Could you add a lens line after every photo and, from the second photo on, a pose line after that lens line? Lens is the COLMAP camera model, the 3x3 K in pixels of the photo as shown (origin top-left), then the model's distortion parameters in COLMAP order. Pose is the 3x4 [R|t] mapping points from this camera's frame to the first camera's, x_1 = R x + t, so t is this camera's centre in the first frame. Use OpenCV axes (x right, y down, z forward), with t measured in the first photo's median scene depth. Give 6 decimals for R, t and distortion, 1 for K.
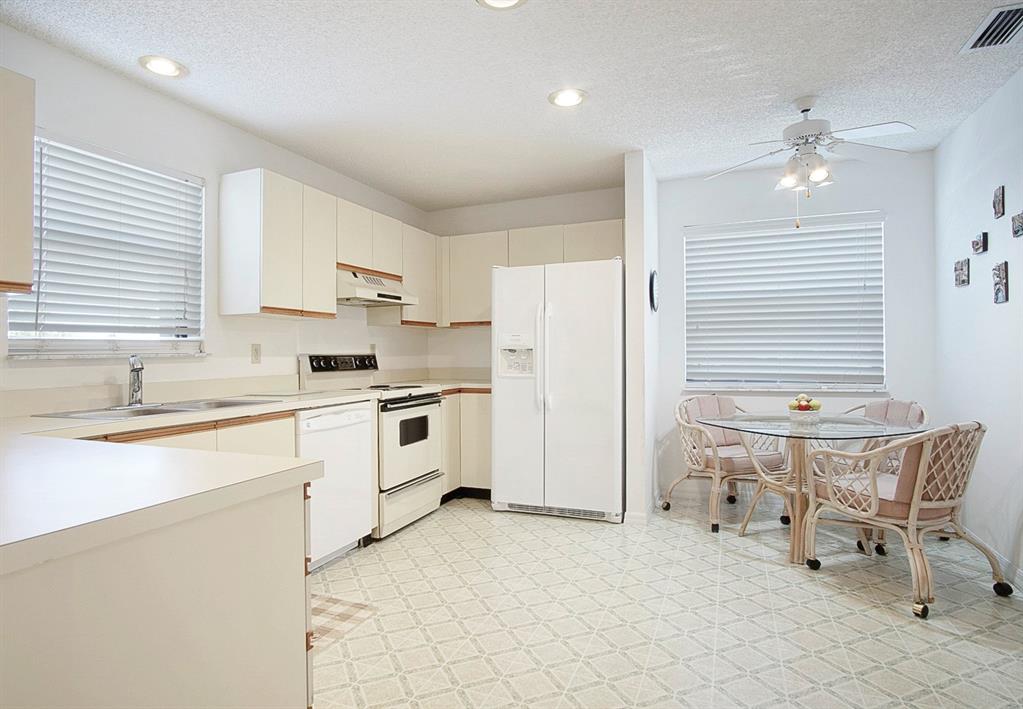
lens RADIAL K [[578.5, 0, 505.1], [0, 578.5, 350.7], [0, 0, 1]] dist [-0.000639, 0.000021]
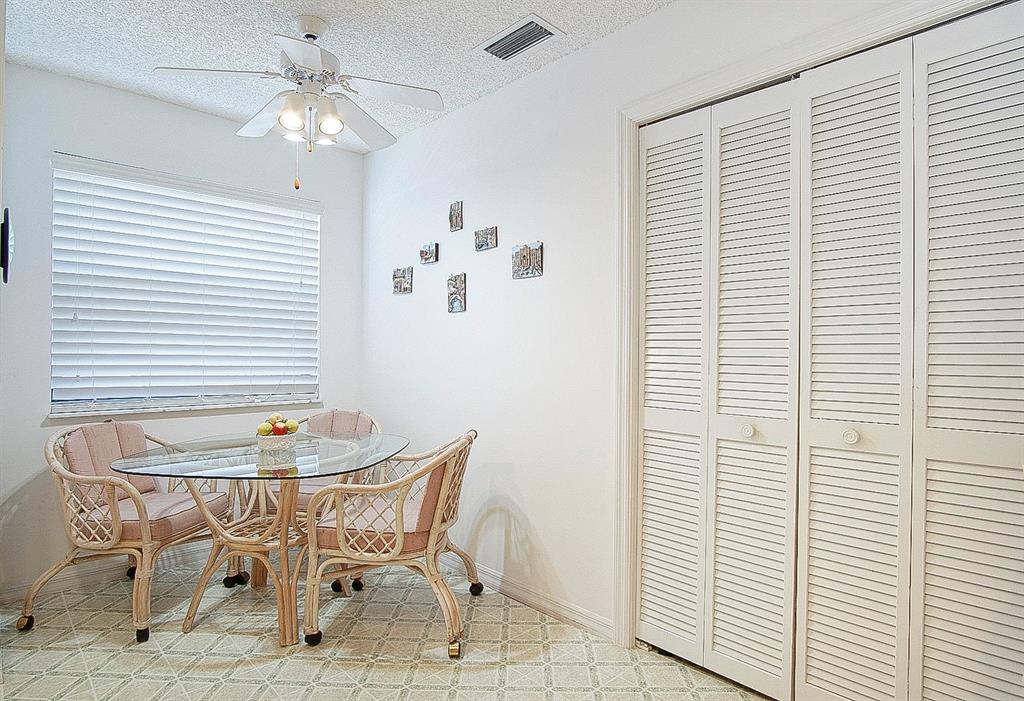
lens RADIAL K [[565.1, 0, 511.4], [0, 565.1, 355.1], [0, 0, 1]] dist [-0.024537, 0.005192]
pose [[0.424714, 0.012416, 0.905243, -0.023485], [-0.011386, 0.999900, -0.008372, 0.002070], [-0.905256, -0.006751, 0.424813, 0.434733]]
